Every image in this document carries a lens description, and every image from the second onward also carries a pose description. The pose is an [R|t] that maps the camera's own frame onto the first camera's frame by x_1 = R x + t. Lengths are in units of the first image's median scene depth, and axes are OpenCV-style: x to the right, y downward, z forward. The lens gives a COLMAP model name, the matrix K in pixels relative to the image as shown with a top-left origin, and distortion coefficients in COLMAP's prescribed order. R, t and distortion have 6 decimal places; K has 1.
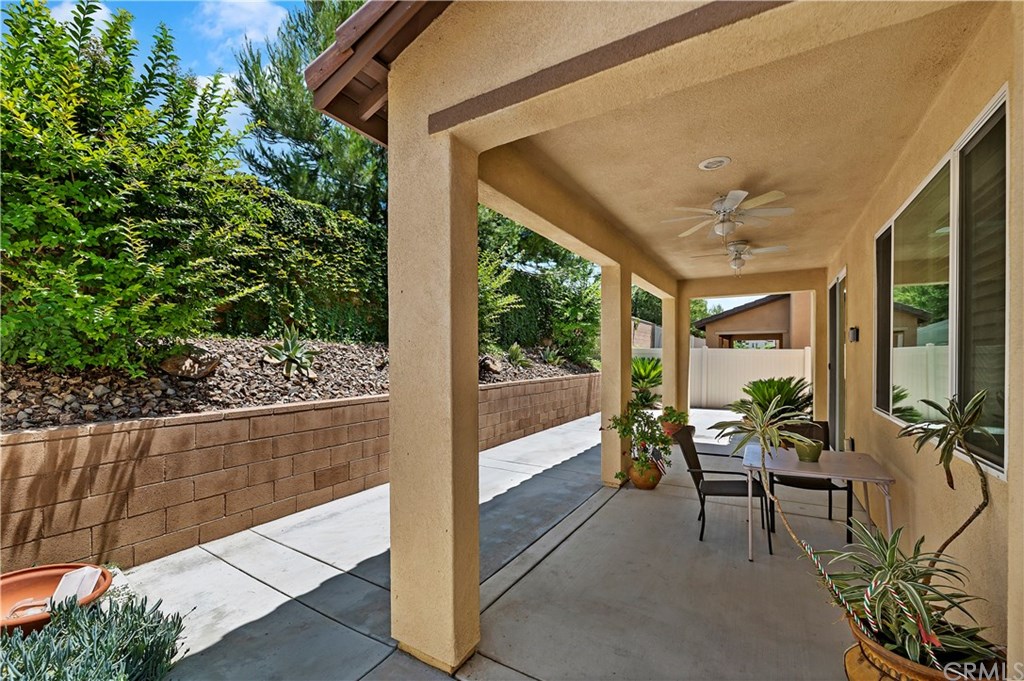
lens RADIAL K [[418.0, 0, 513.3], [0, 418.0, 348.3], [0, 0, 1]] dist [0.001965, 0.000867]
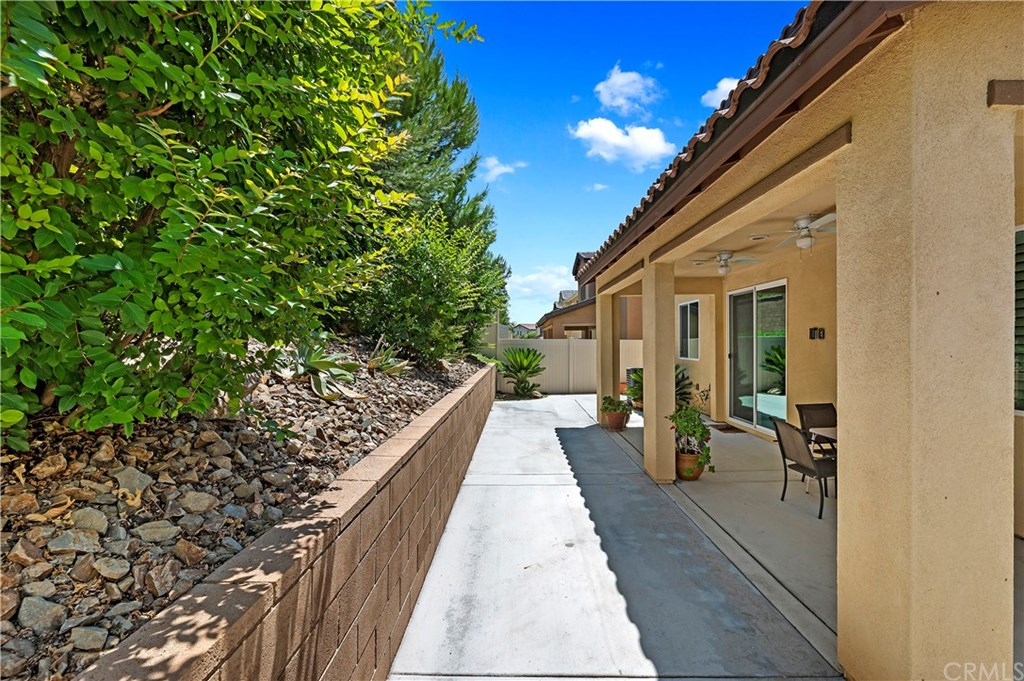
lens RADIAL K [[418.0, 0, 511.6], [0, 418.0, 337.4], [0, 0, 1]] dist [0.001965, 0.000867]
pose [[0.863761, -0.006987, 0.503853, -0.725328], [0.006269, 0.999975, 0.003119, -0.032071], [-0.503863, 0.000464, 0.863784, 0.386558]]
